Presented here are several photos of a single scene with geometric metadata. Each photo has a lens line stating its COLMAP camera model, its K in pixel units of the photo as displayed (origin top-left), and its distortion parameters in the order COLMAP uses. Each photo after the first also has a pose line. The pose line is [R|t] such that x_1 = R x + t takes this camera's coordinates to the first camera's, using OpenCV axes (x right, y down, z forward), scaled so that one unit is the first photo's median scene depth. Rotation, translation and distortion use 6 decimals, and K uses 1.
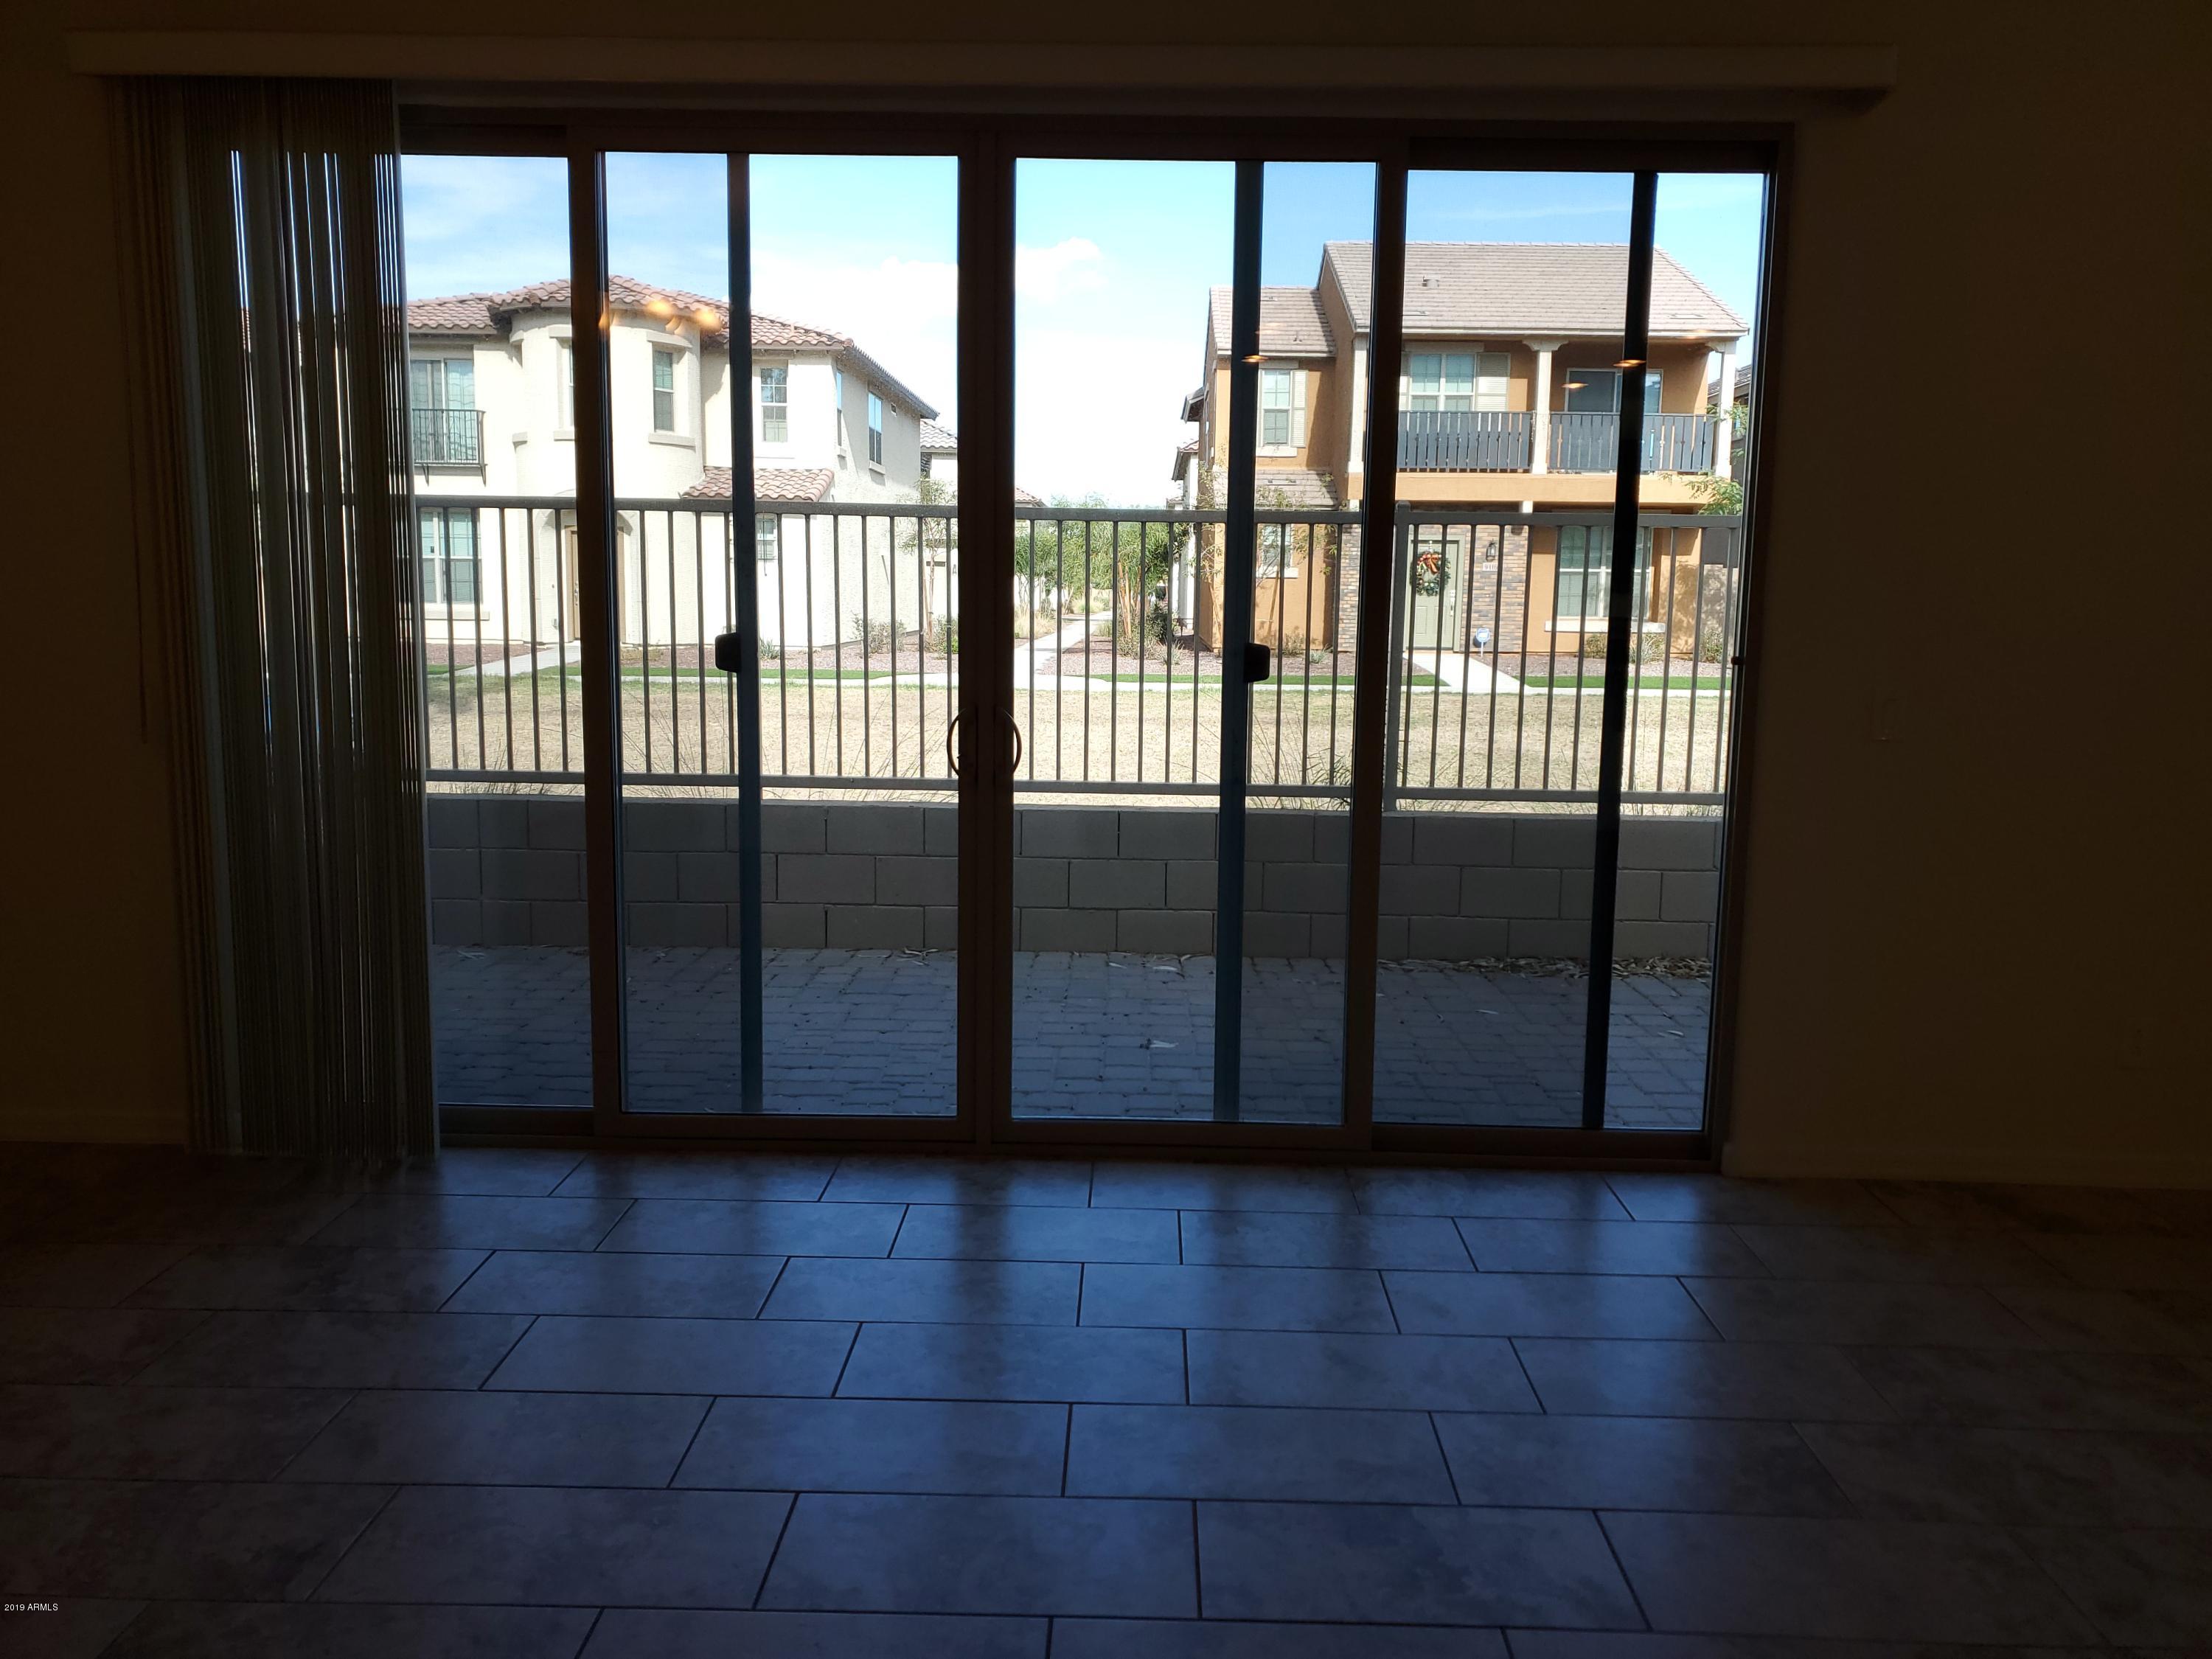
lens RADIAL K [[1731.9, 0, 1109.7], [0, 1731.9, 813.4], [0, 0, 1]] dist [0.021635, 0.002873]
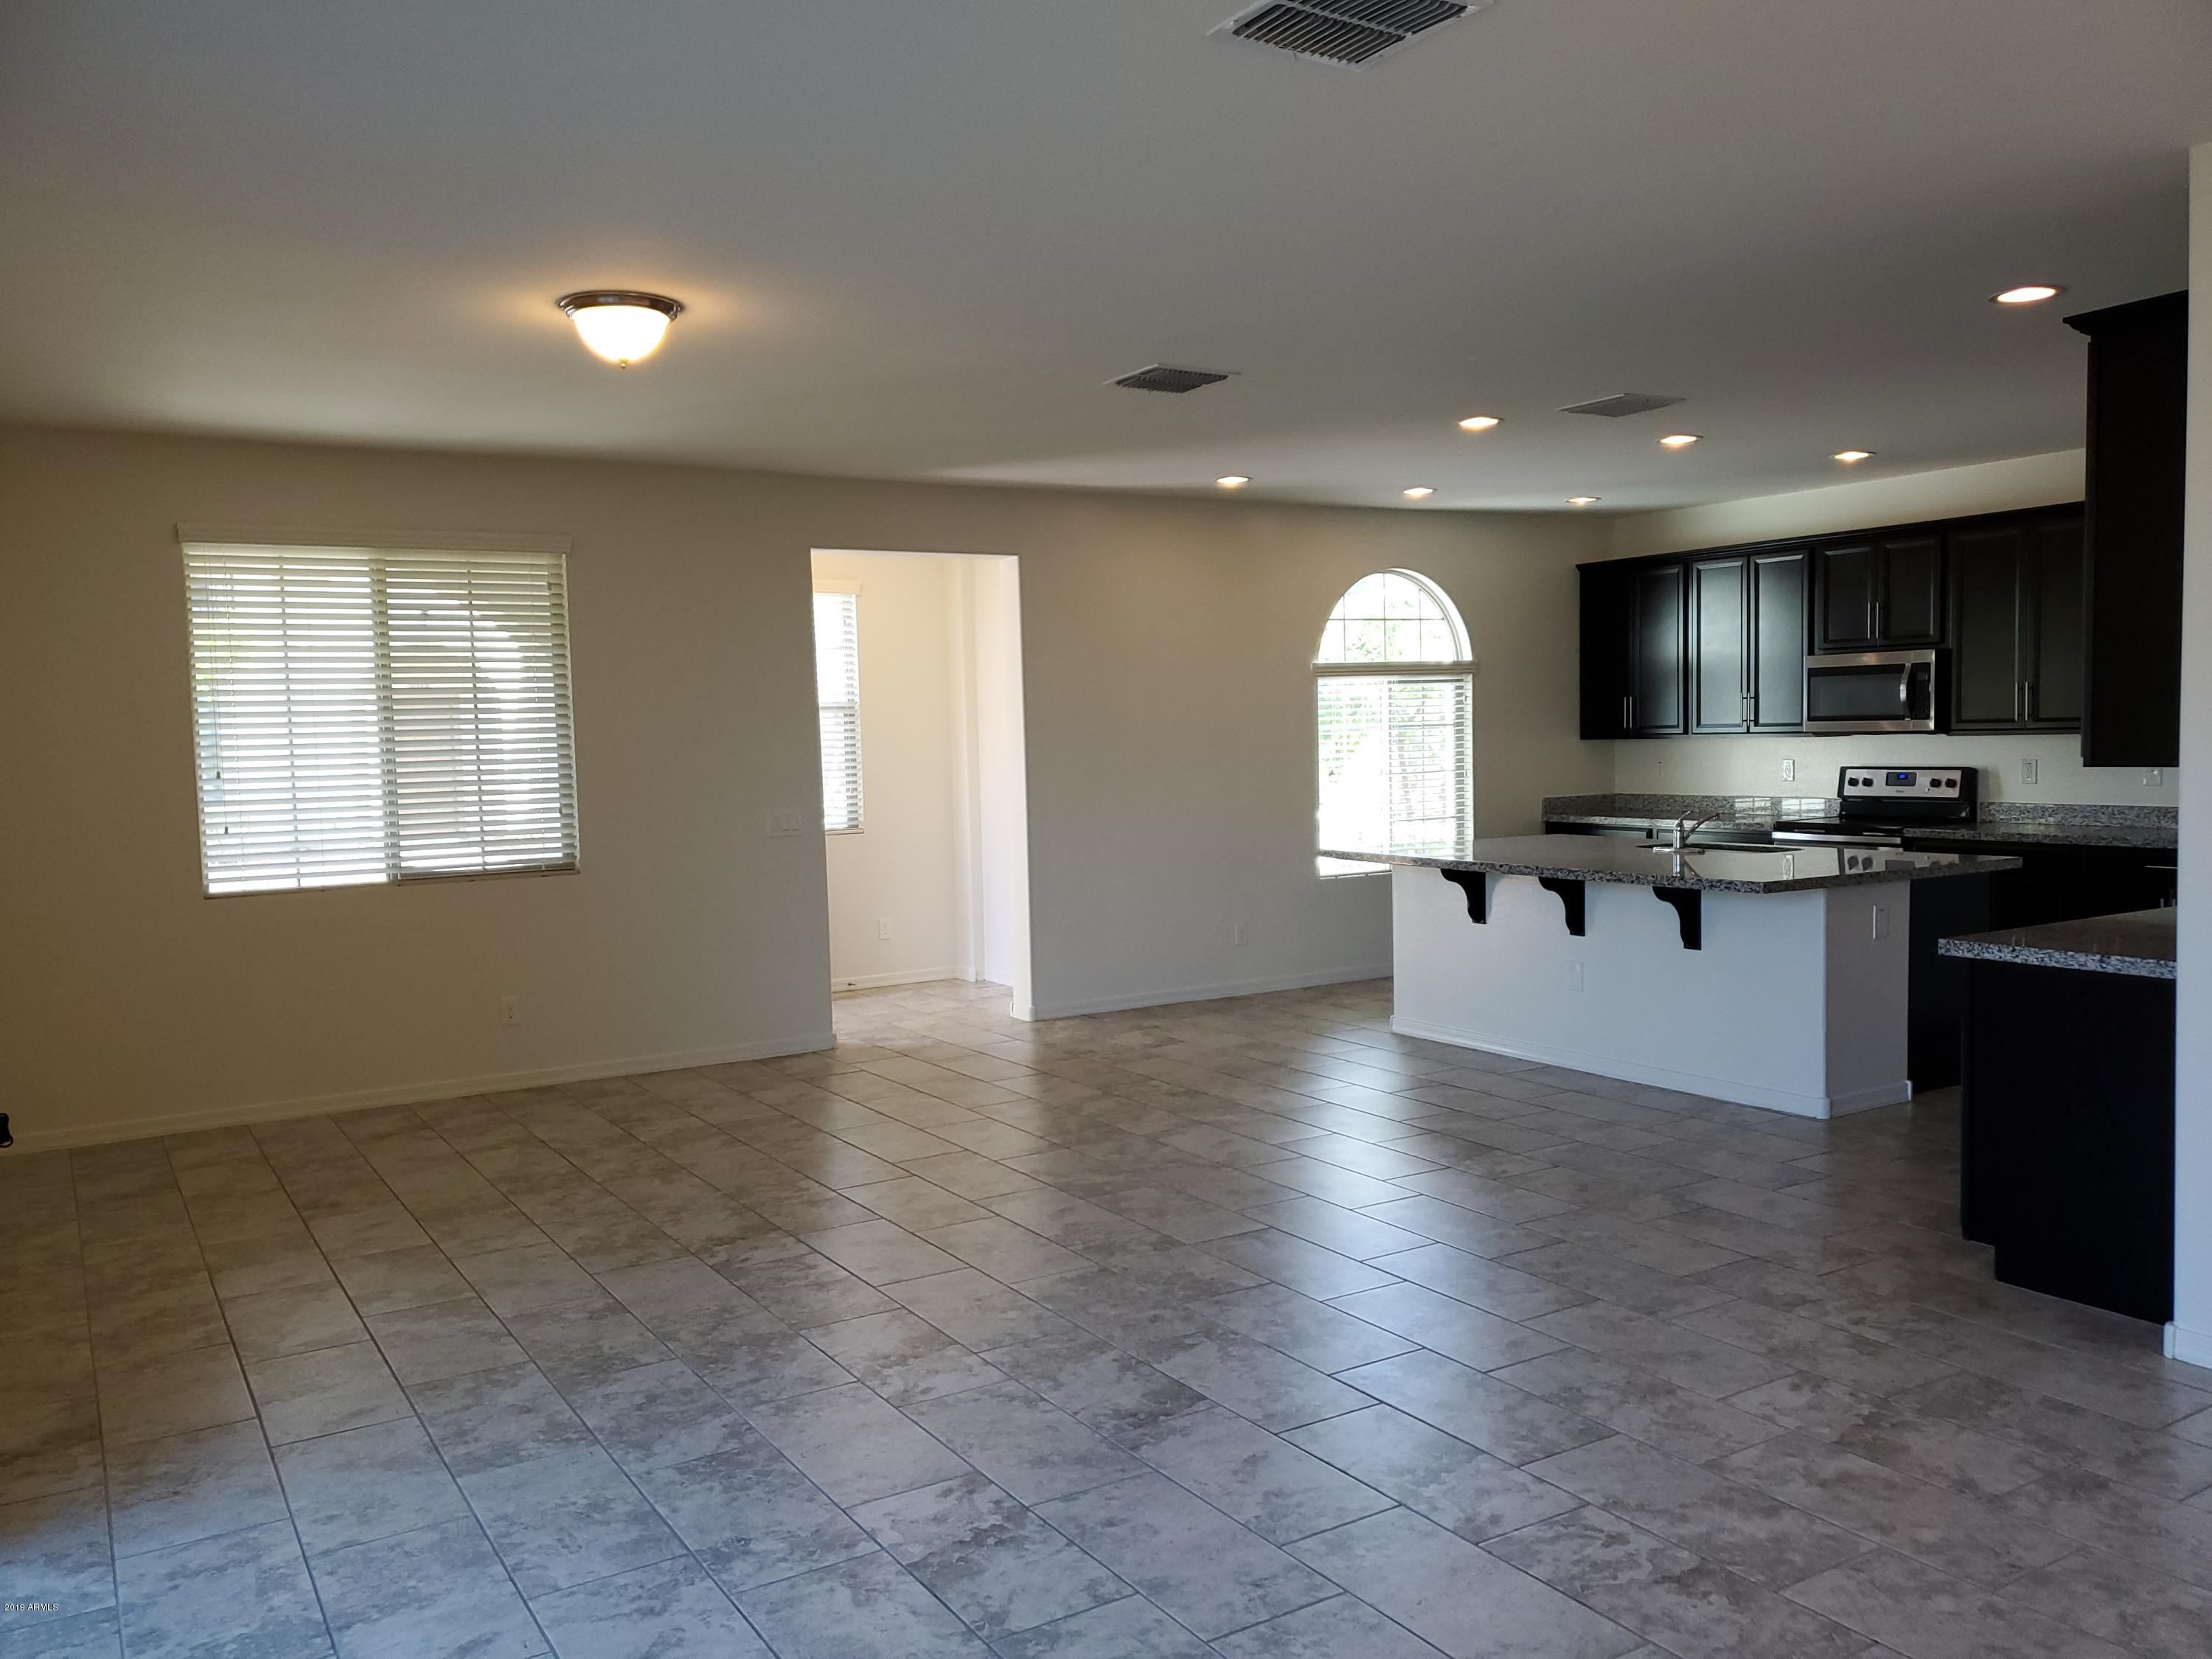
lens RADIAL K [[1731.9, 0, 1101.8], [0, 1731.9, 834.9], [0, 0, 1]] dist [0.021635, 0.002873]
pose [[-0.535047, -0.054347, 0.843072, -0.563091], [0.132649, 0.980147, 0.147367, -0.163391], [-0.834343, 0.190681, -0.517216, 0.888894]]
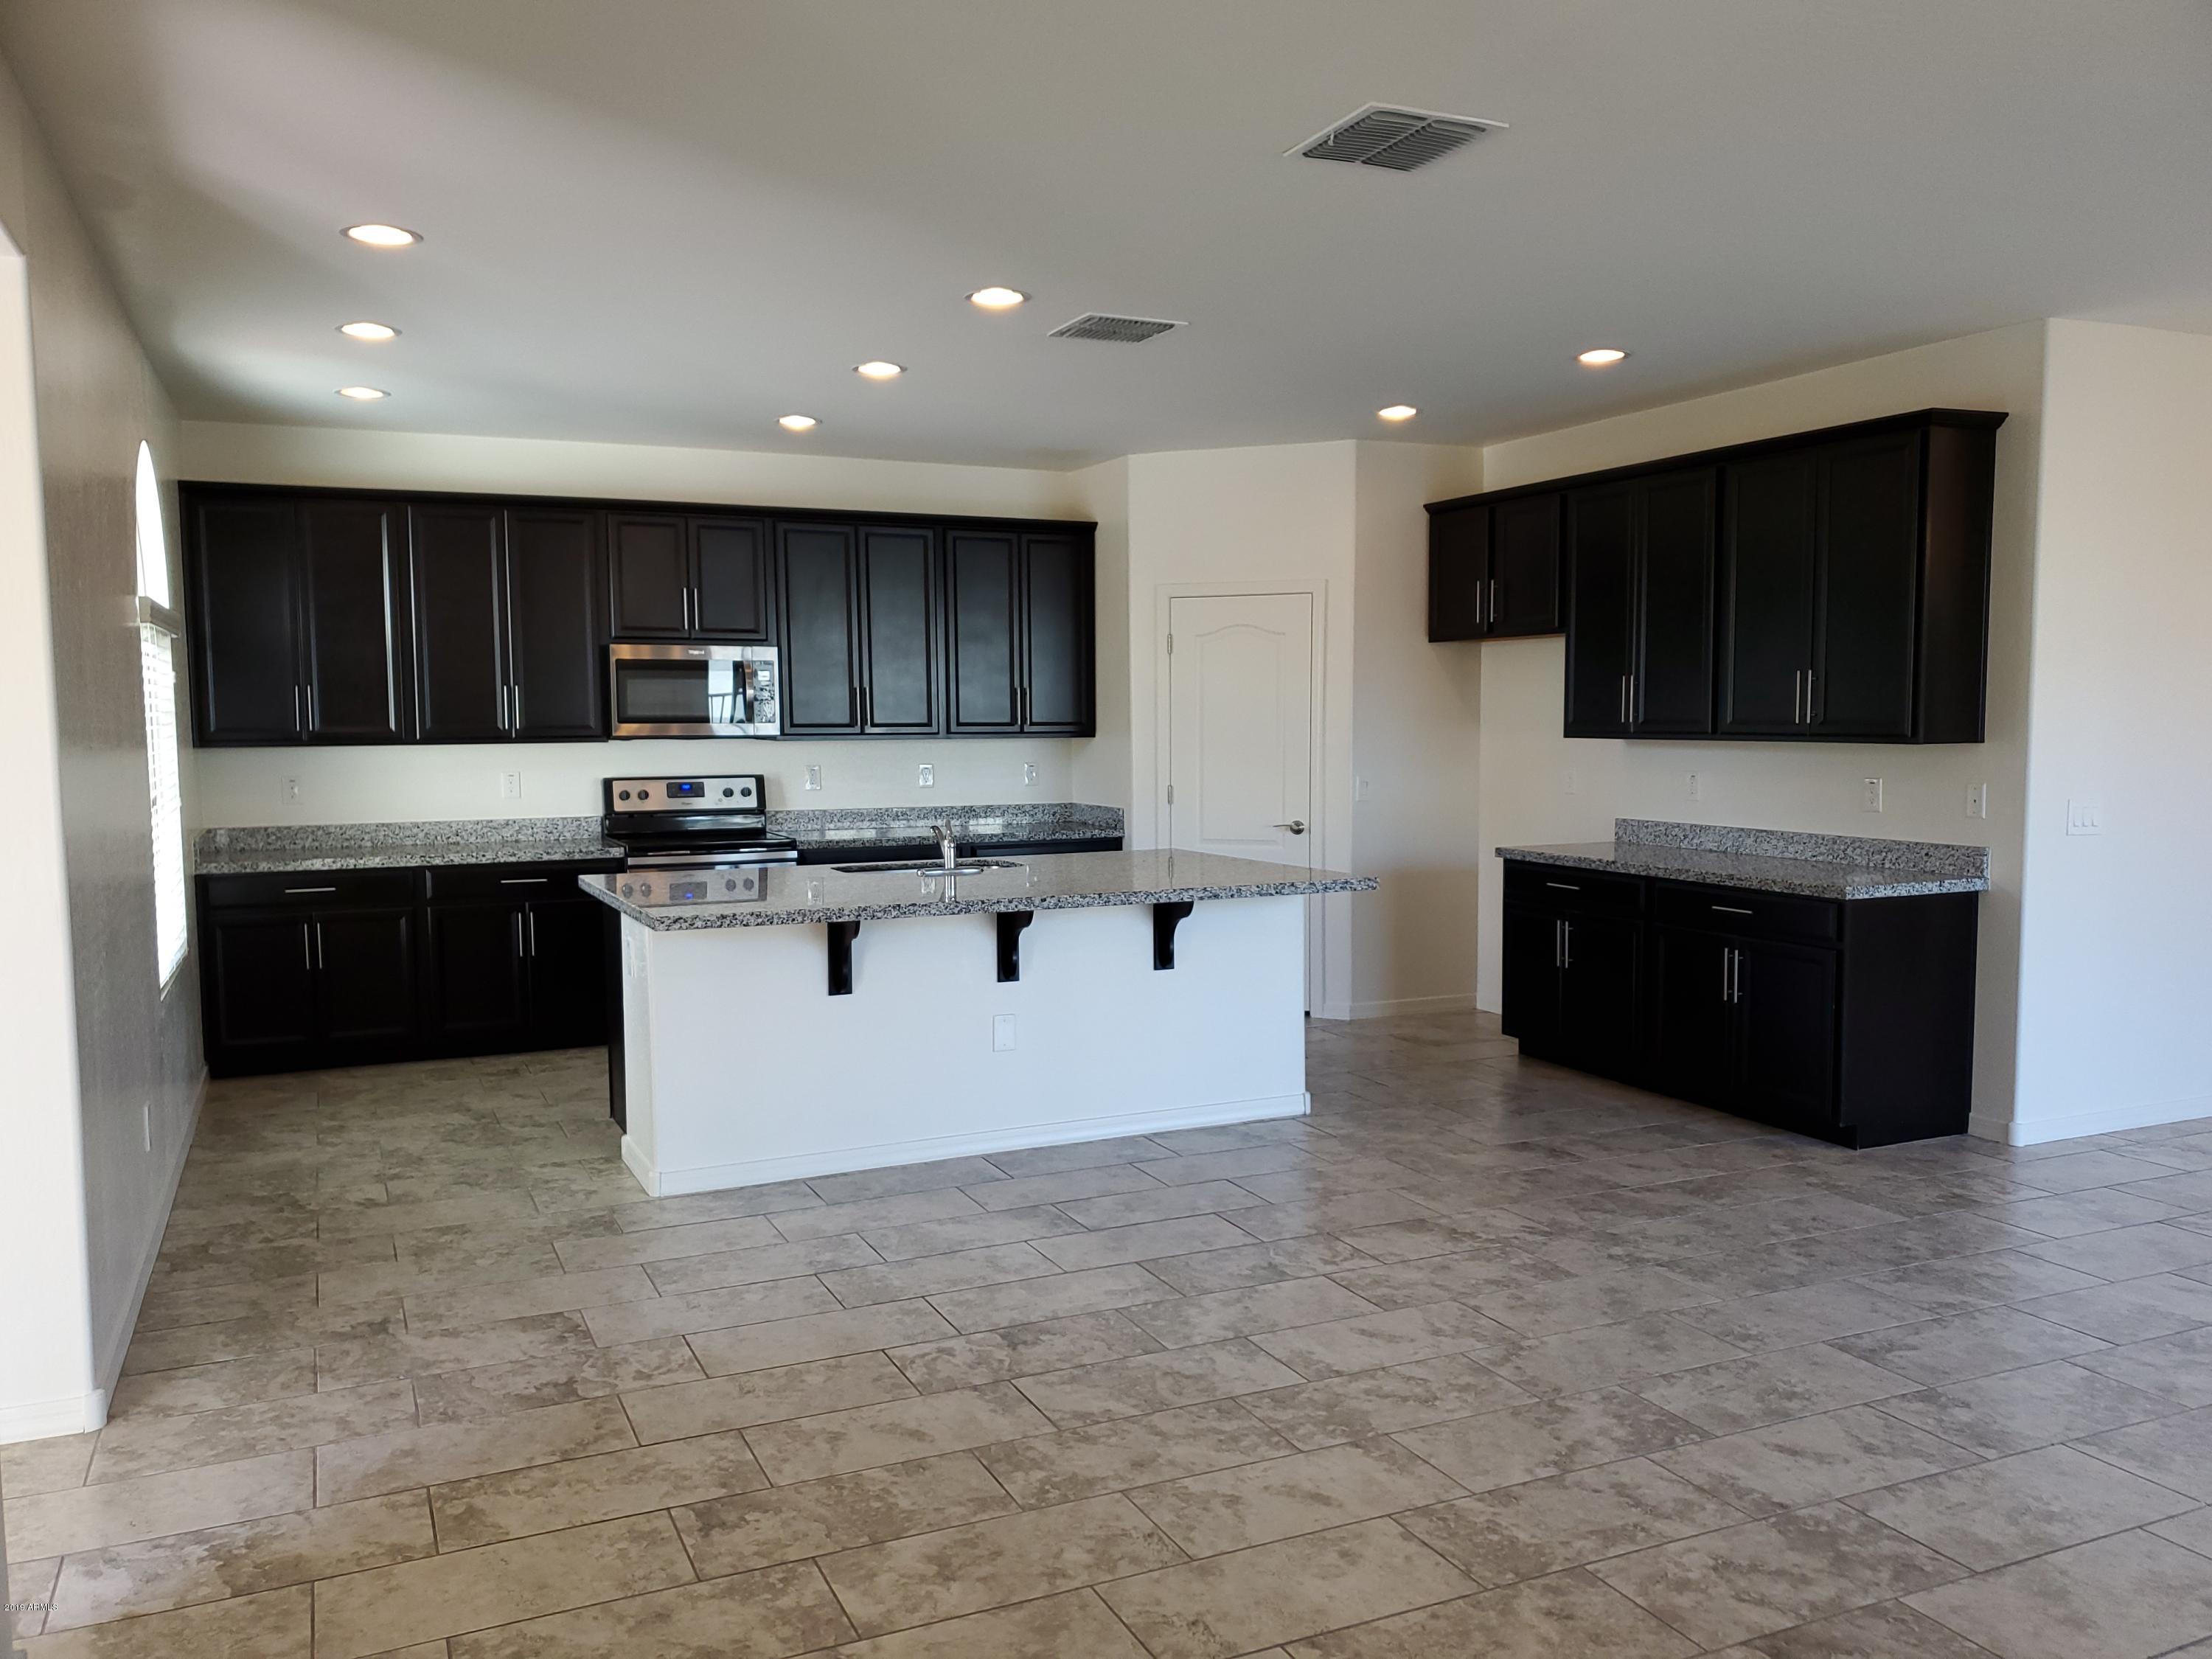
lens RADIAL K [[1731.9, 0, 1111.0], [0, 1731.9, 827.9], [0, 0, 1]] dist [0.021635, 0.002873]
pose [[-0.900058, 0.020175, -0.435302, 1.189352], [-0.066558, 0.980843, 0.183078, -0.120807], [0.430656, 0.193753, -0.881473, 0.827348]]
